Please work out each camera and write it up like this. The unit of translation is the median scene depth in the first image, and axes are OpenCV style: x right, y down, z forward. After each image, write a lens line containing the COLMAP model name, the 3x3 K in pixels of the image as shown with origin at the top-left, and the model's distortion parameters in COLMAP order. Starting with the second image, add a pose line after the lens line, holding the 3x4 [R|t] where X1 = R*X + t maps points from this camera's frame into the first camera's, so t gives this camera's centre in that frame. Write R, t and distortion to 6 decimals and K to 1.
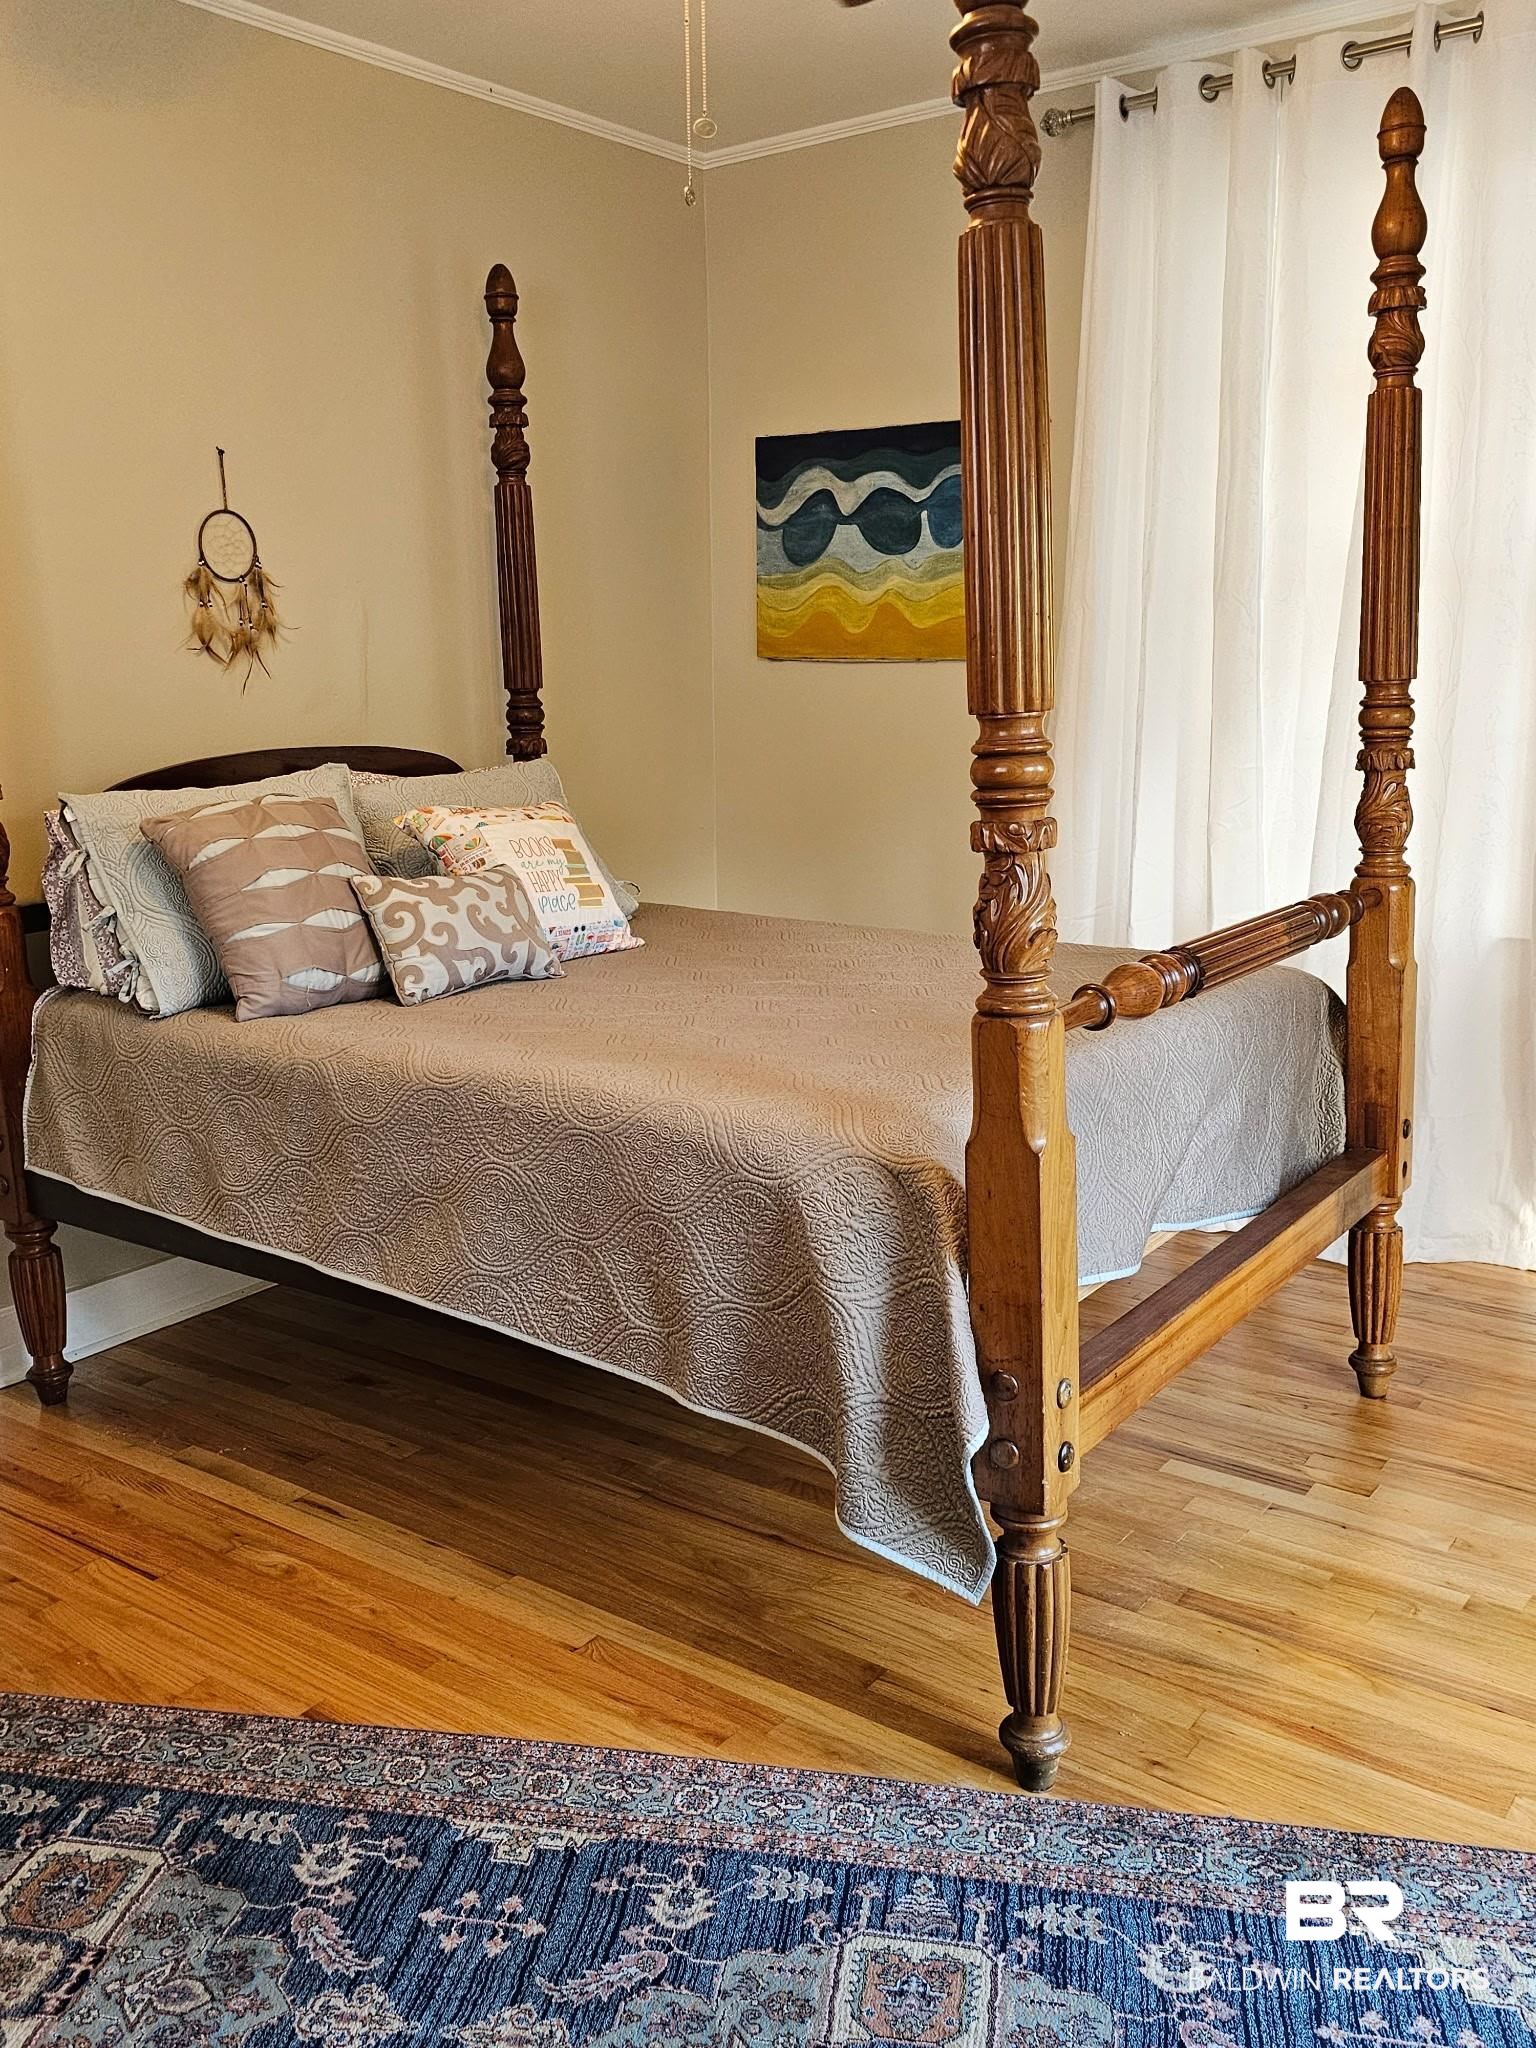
lens RADIAL K [[1725.8, 0, 766.1], [0, 1725.8, 1014.6], [0, 0, 1]] dist [-0.002401, -0.003341]
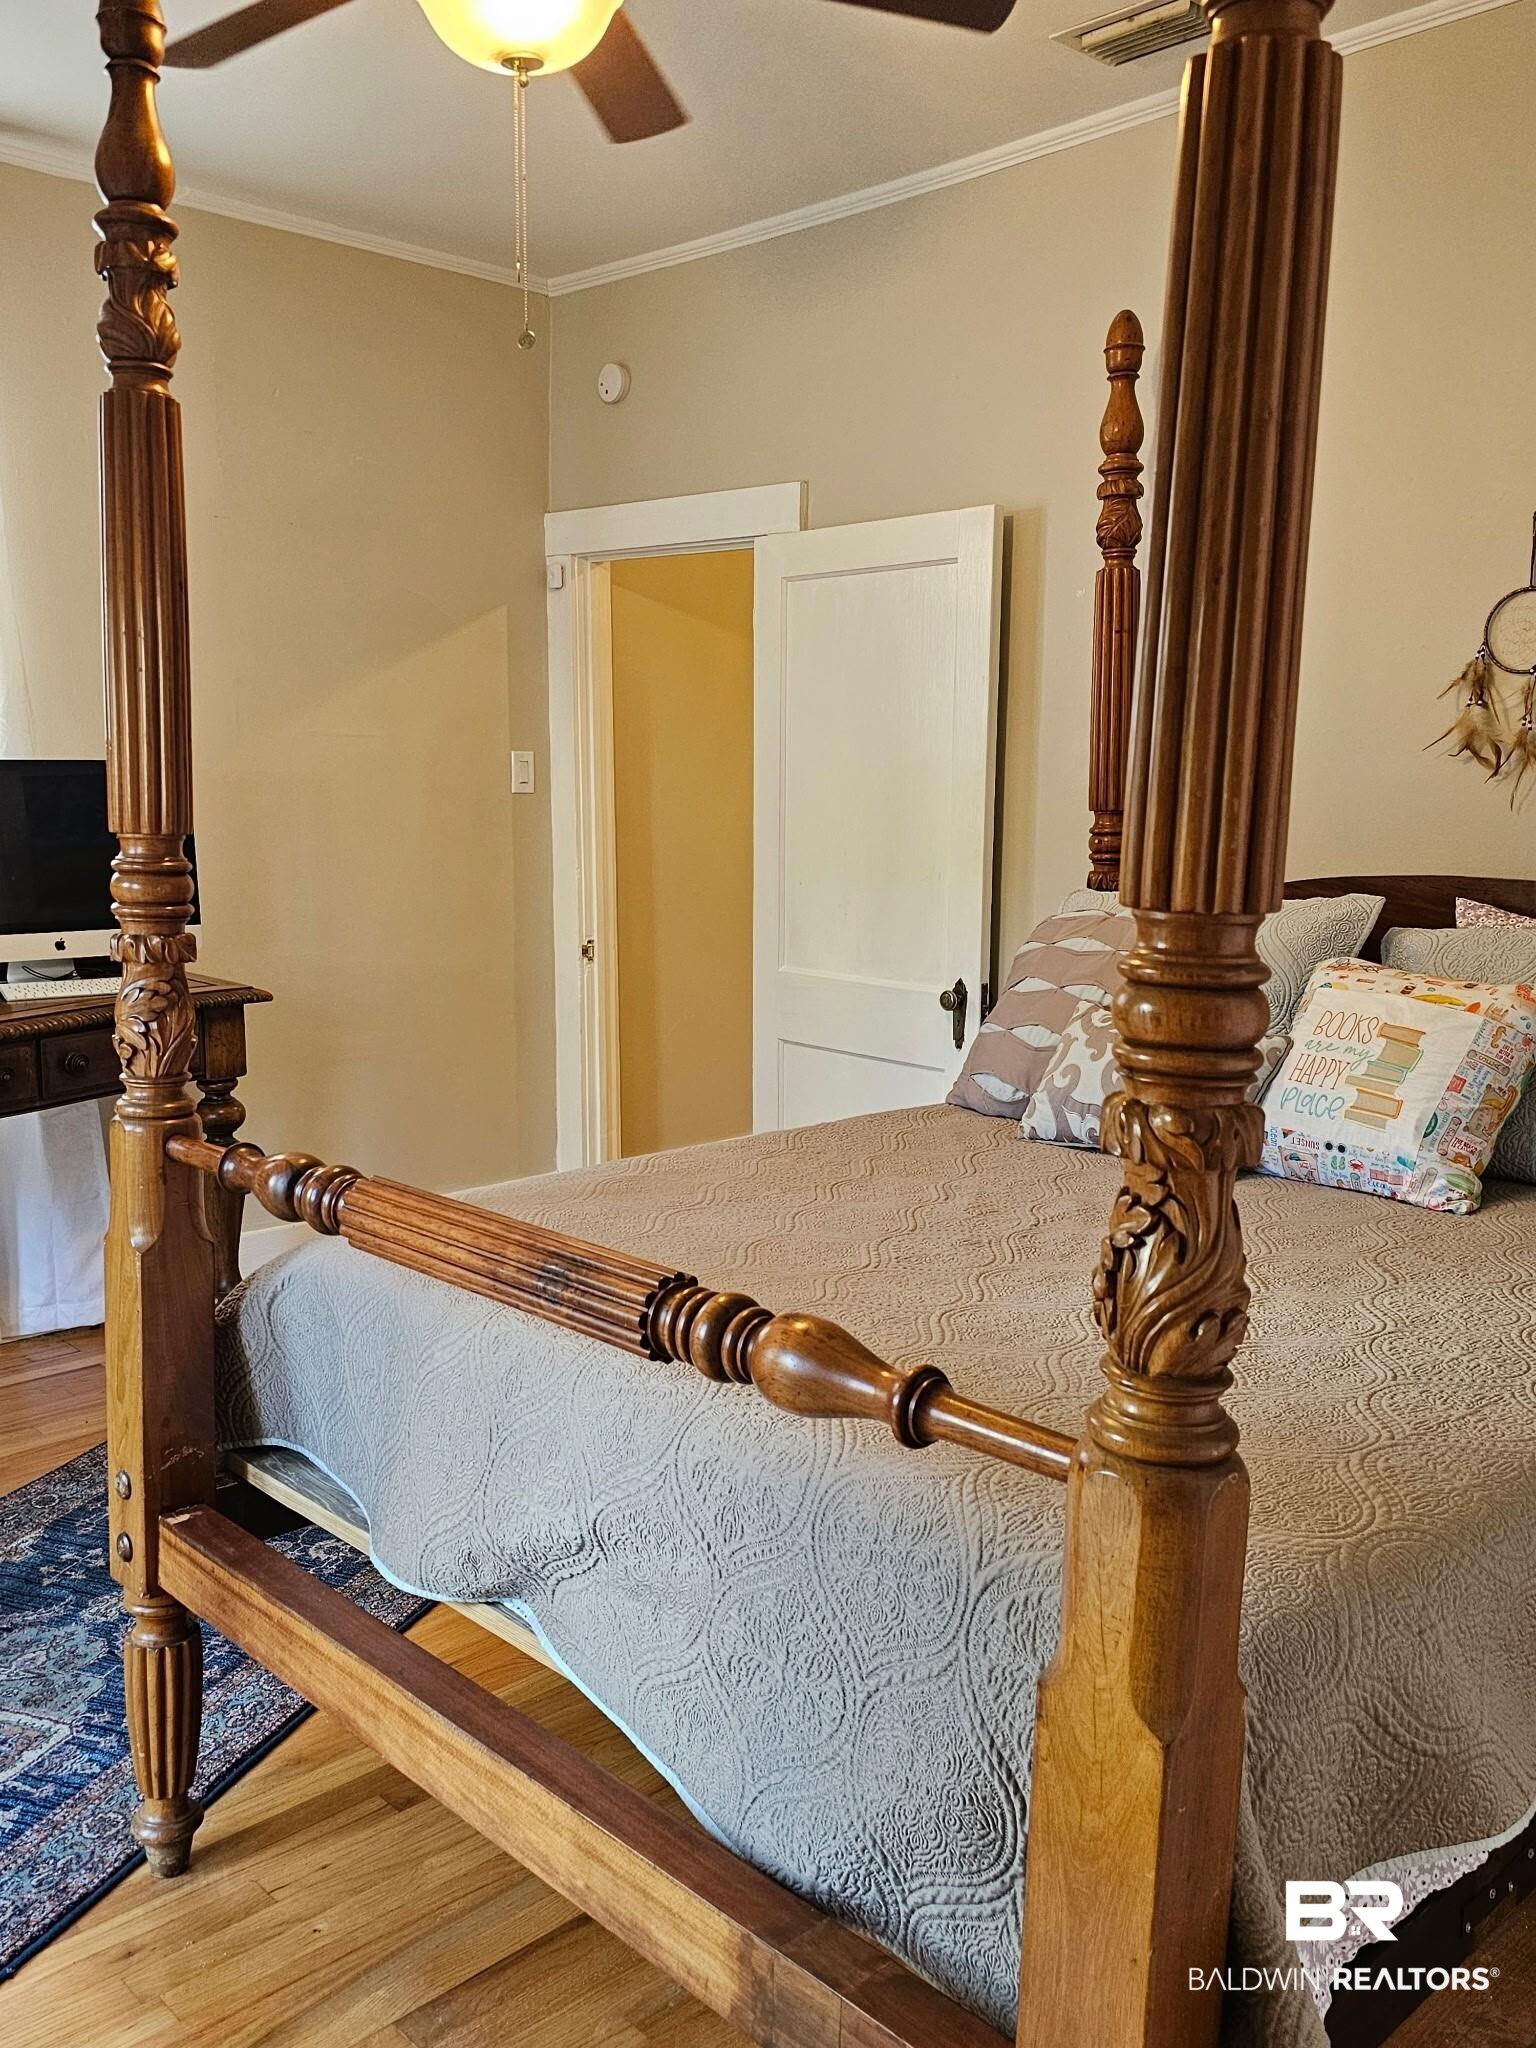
lens RADIAL K [[1725.8, 0, 762.5], [0, 1725.8, 1030.9], [0, 0, 1]] dist [-0.002401, -0.003341]
pose [[-0.177442, 0.172124, -0.968962, 1.015638], [-0.195868, 0.958712, 0.206172, -0.321119], [0.964443, 0.226372, -0.136403, 1.381351]]
